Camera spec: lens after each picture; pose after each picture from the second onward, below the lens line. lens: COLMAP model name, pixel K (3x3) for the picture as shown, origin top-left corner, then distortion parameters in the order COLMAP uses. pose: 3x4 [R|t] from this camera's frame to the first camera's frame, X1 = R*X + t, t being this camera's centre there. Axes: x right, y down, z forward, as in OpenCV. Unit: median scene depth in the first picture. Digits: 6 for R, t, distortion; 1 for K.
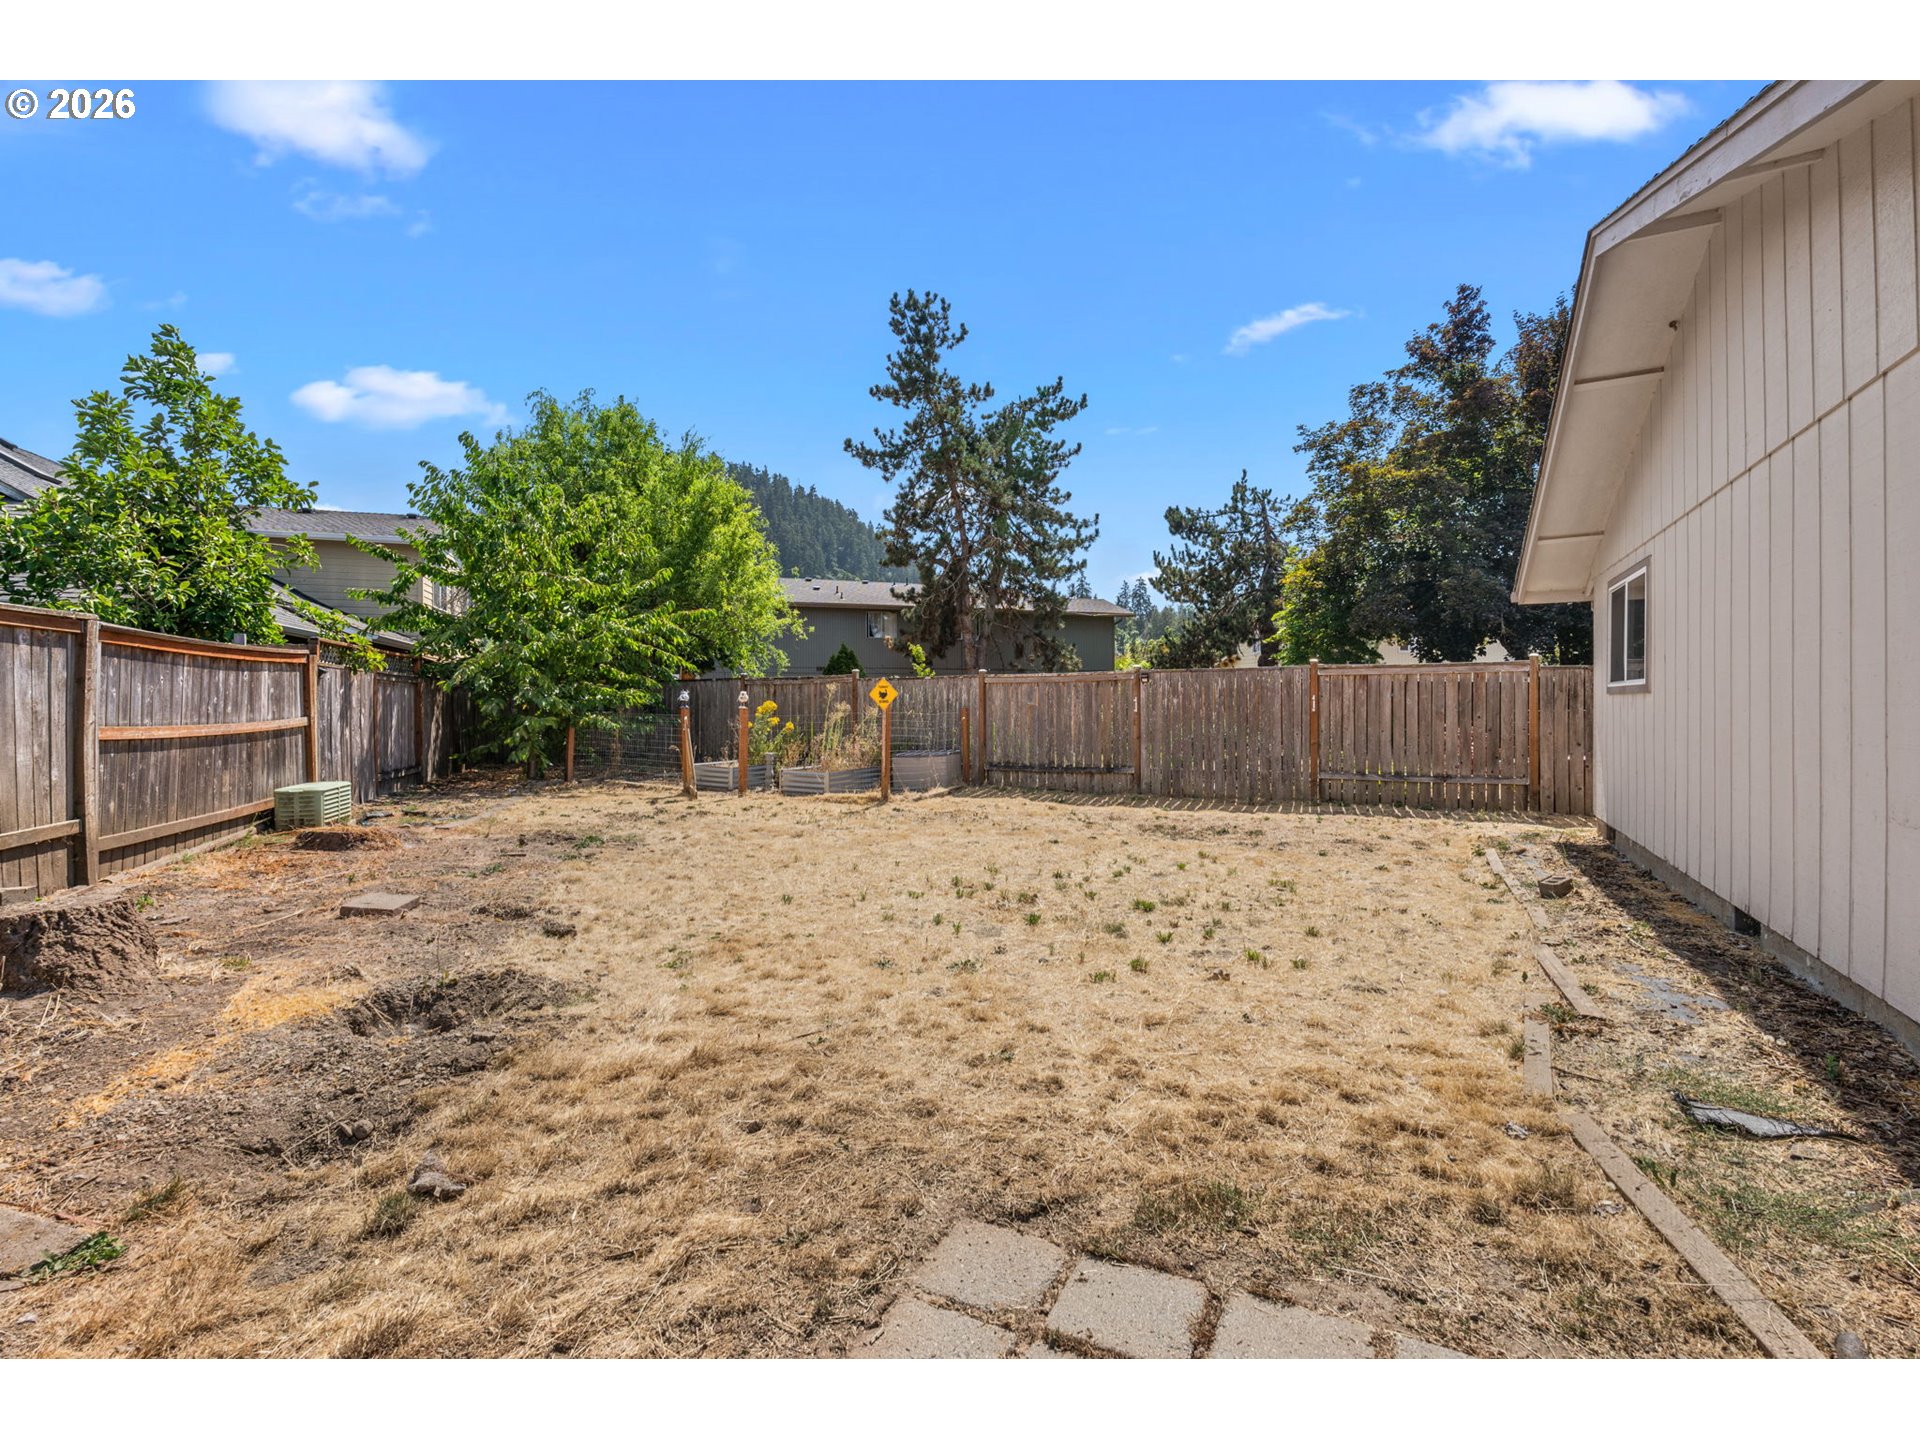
lens RADIAL K [[864.5, 0, 961.7], [0, 864.5, 716.1], [0, 0, 1]] dist [-0.005679, 0.000301]
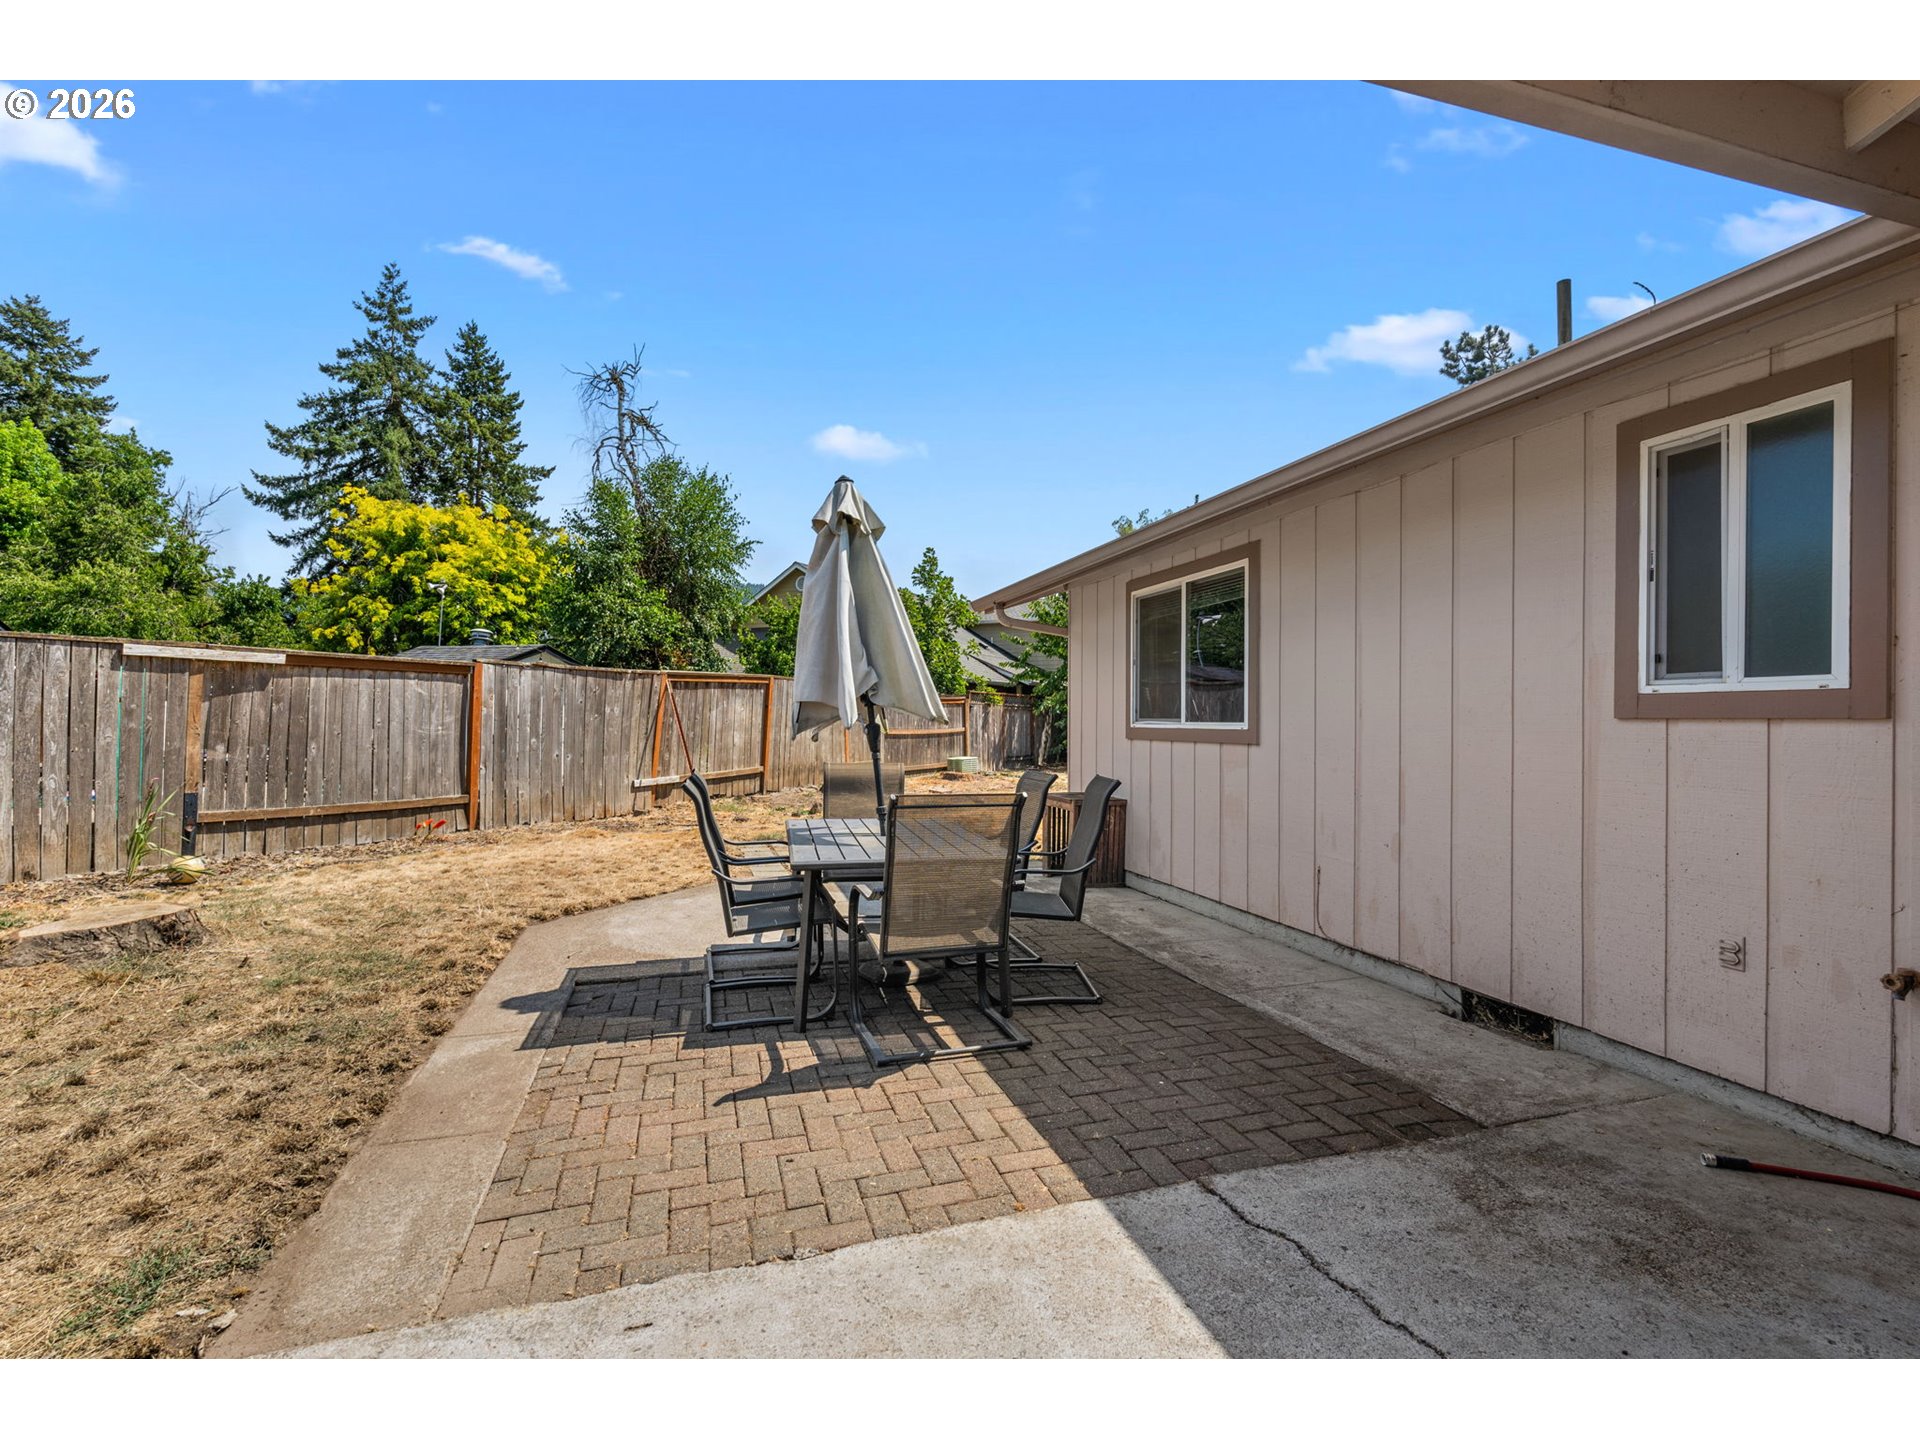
lens RADIAL K [[873.1, 0, 960.0], [0, 873.1, 720.0], [0, 0, 1]] dist [0.001172, -0.000043]
pose [[0.706676, 0.003369, -0.707529, 0.752716], [-0.013995, 0.999860, -0.009217, 0.003003], [0.707399, 0.016416, 0.706624, -0.542323]]
